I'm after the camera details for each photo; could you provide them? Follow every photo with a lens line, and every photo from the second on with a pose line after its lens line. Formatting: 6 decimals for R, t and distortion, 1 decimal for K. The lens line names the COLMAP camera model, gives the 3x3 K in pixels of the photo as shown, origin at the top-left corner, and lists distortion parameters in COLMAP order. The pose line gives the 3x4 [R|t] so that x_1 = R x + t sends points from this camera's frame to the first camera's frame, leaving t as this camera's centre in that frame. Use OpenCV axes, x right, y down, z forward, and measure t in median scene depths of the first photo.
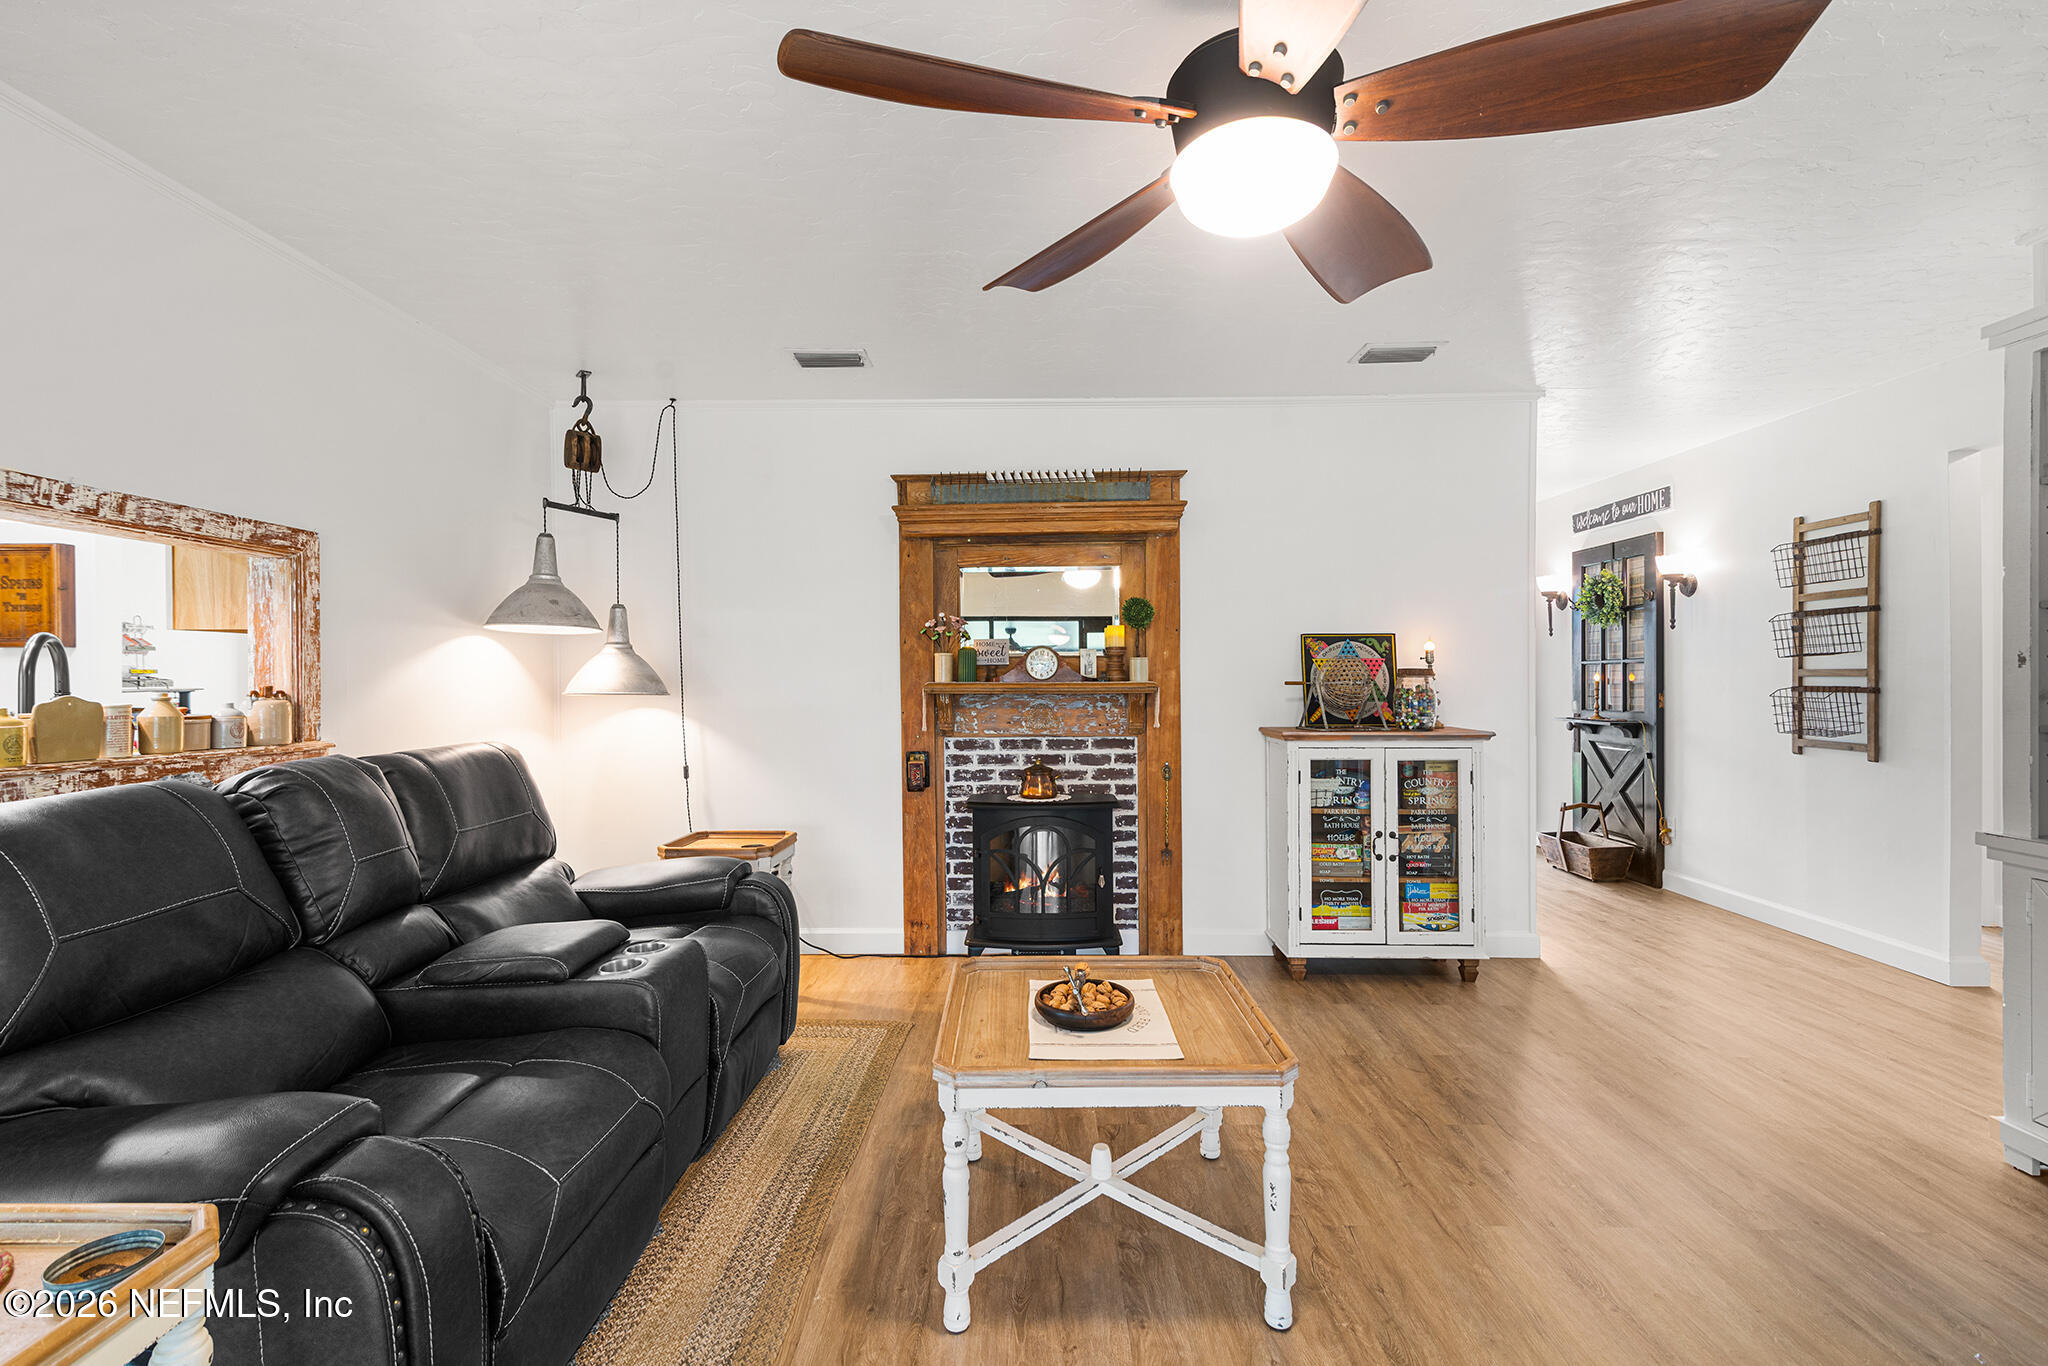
lens RADIAL K [[917.1, 0, 1018.6], [0, 917.1, 680.3], [0, 0, 1]] dist [0.014986, 0.000170]
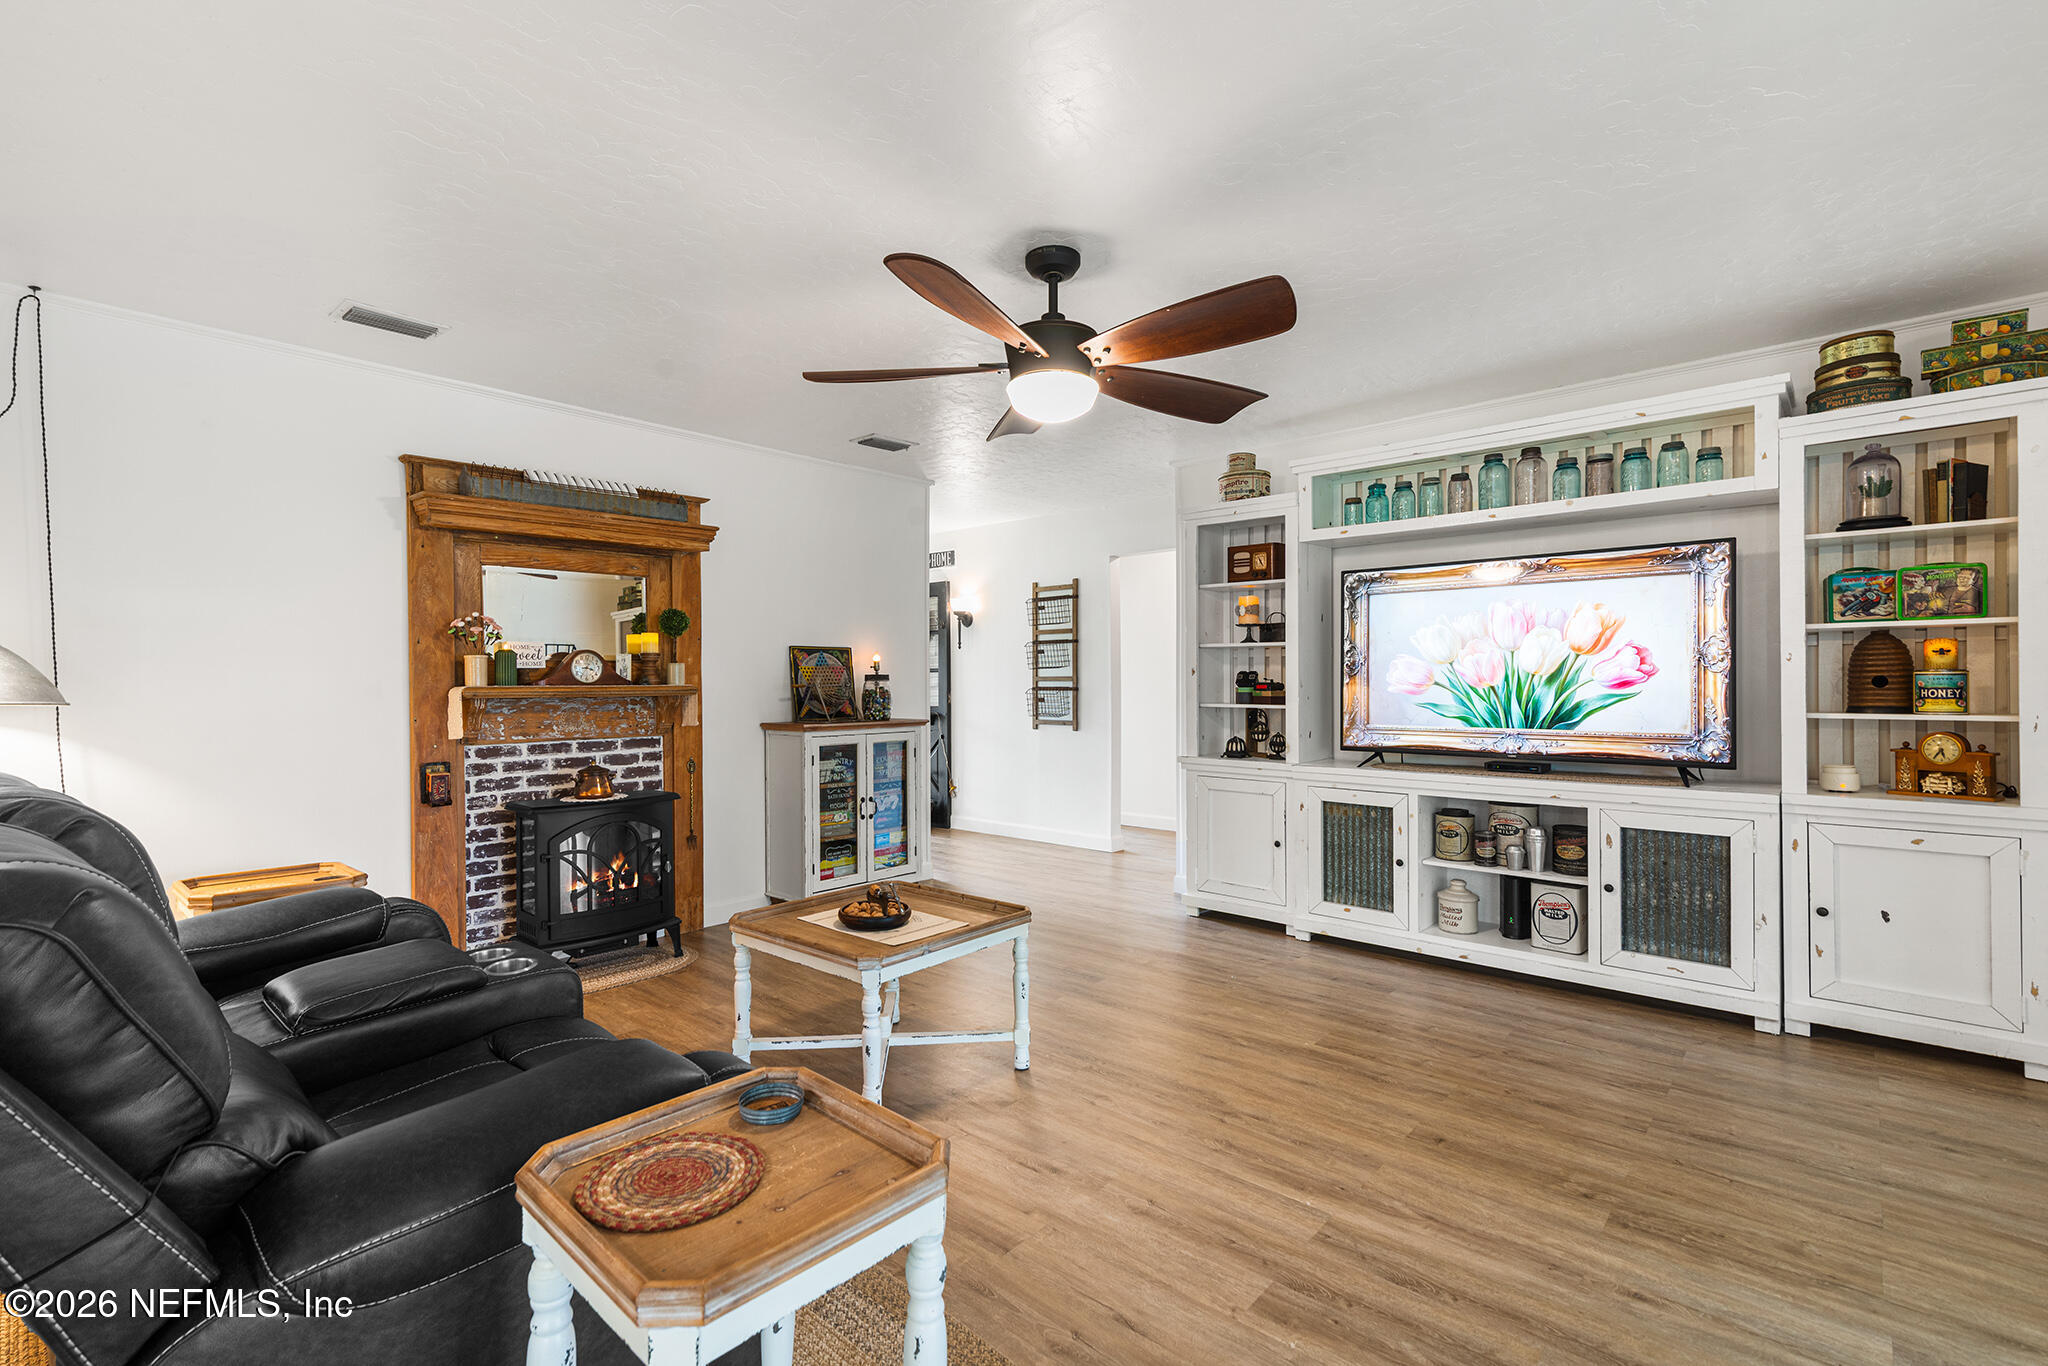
lens RADIAL K [[917.1, 0, 1018.6], [0, 917.1, 680.3], [0, 0, 1]] dist [0.014986, 0.000170]
pose [[0.661232, 0.001187, 0.750181, -0.412174], [0.004935, 0.999970, -0.005931, 0.004241], [-0.750166, 0.007624, 0.661206, -0.038288]]
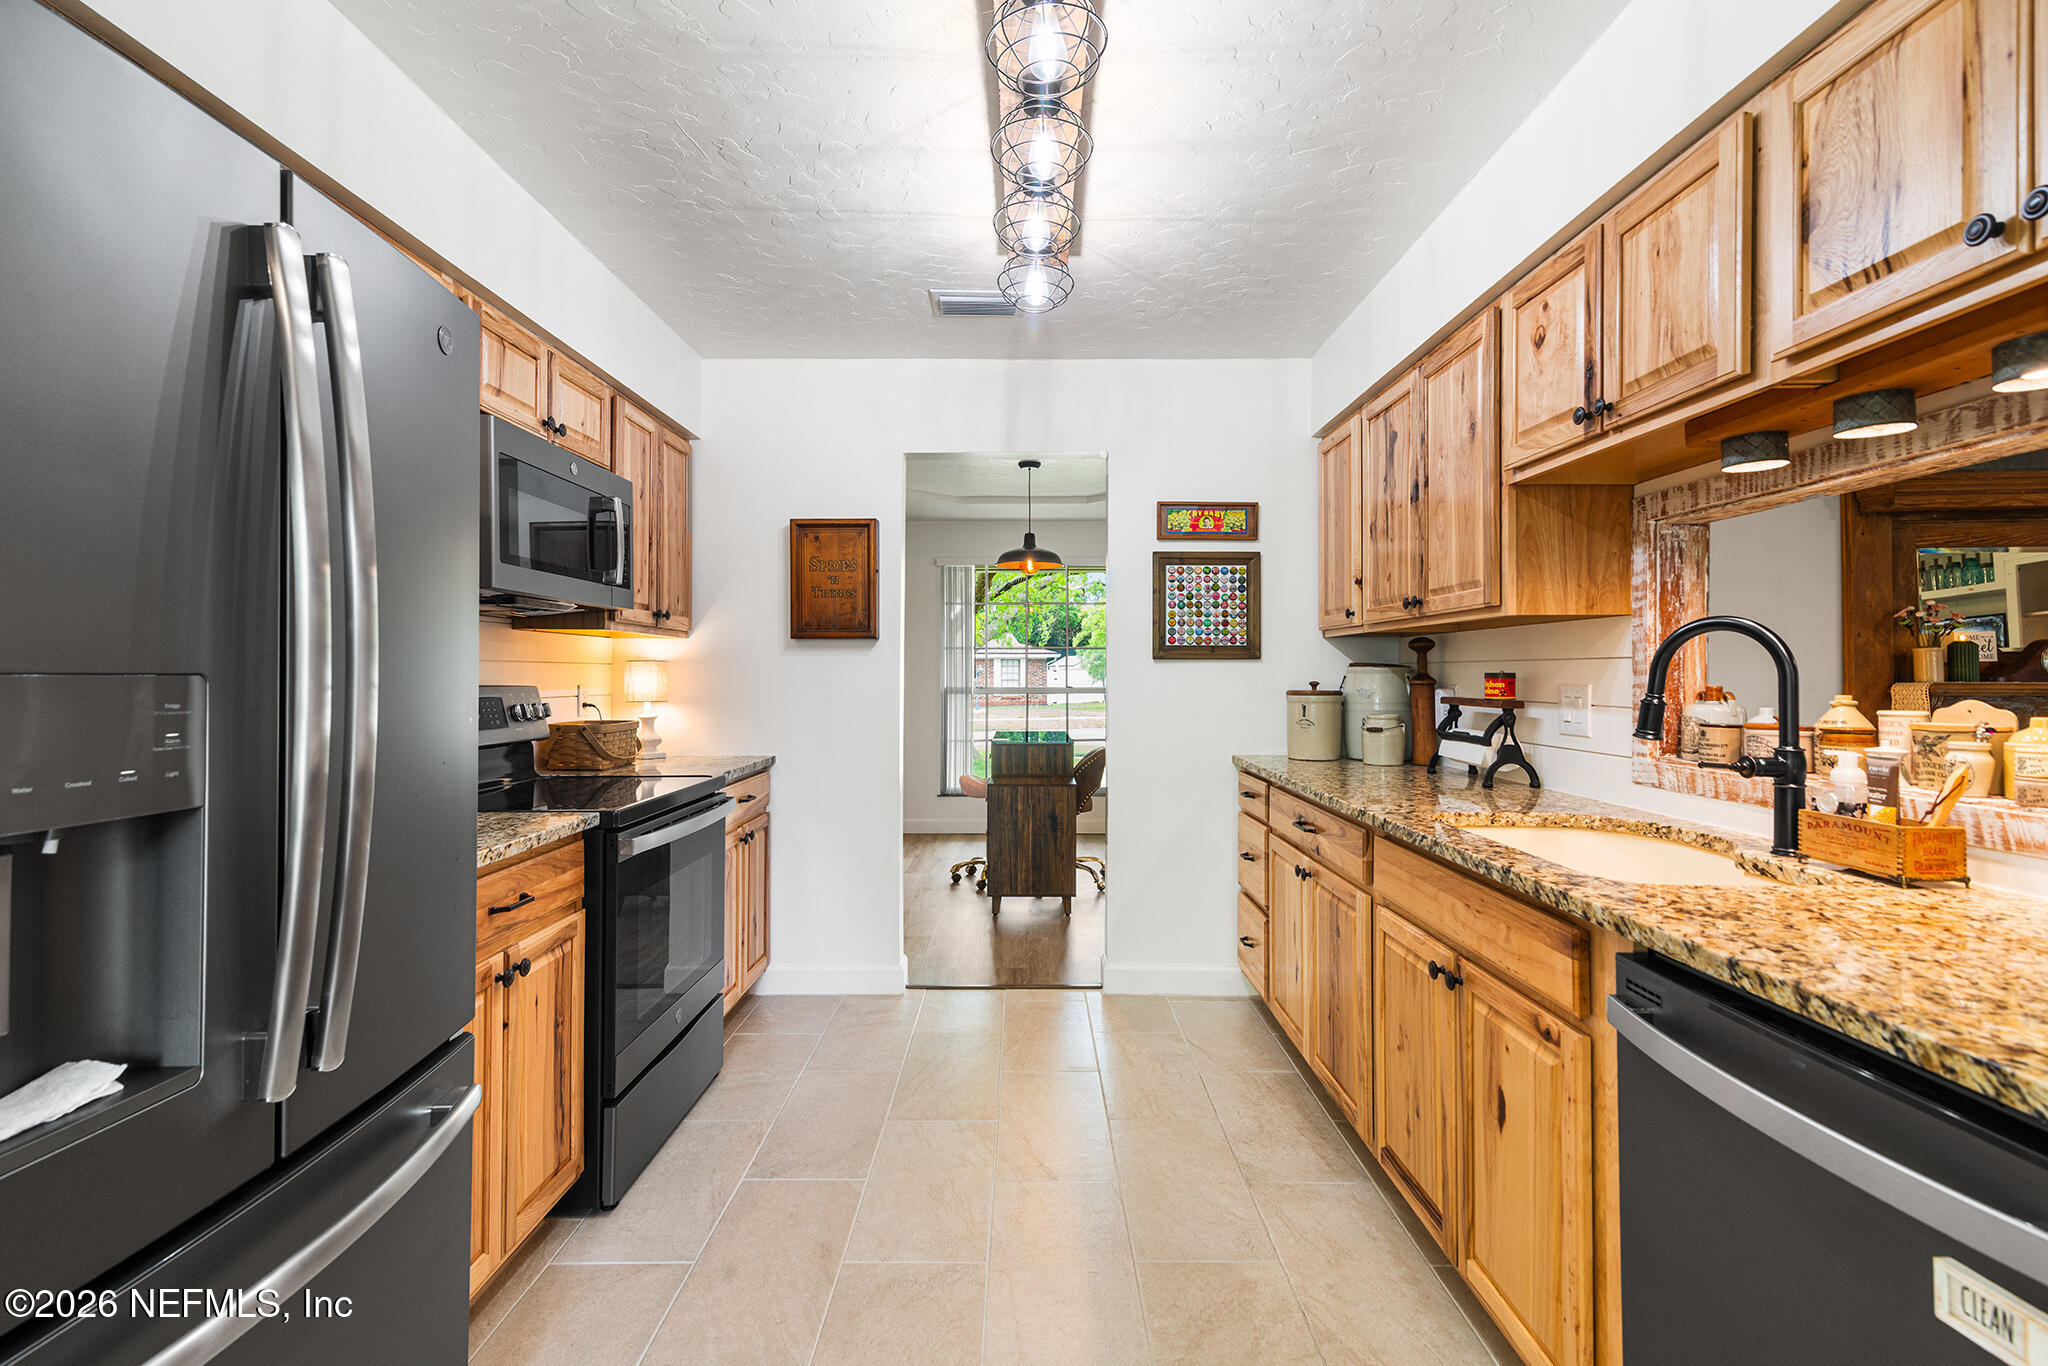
lens RADIAL K [[923.4, 0, 1016.9], [0, 923.4, 670.6], [0, 0, 1]] dist [0.010967, -0.000194]
pose [[0.999992, 0.003715, 0.001734, -0.905787], [-0.003702, 0.999965, -0.007467, 0.000936], [-0.001762, 0.007461, 0.999971, 0.135031]]
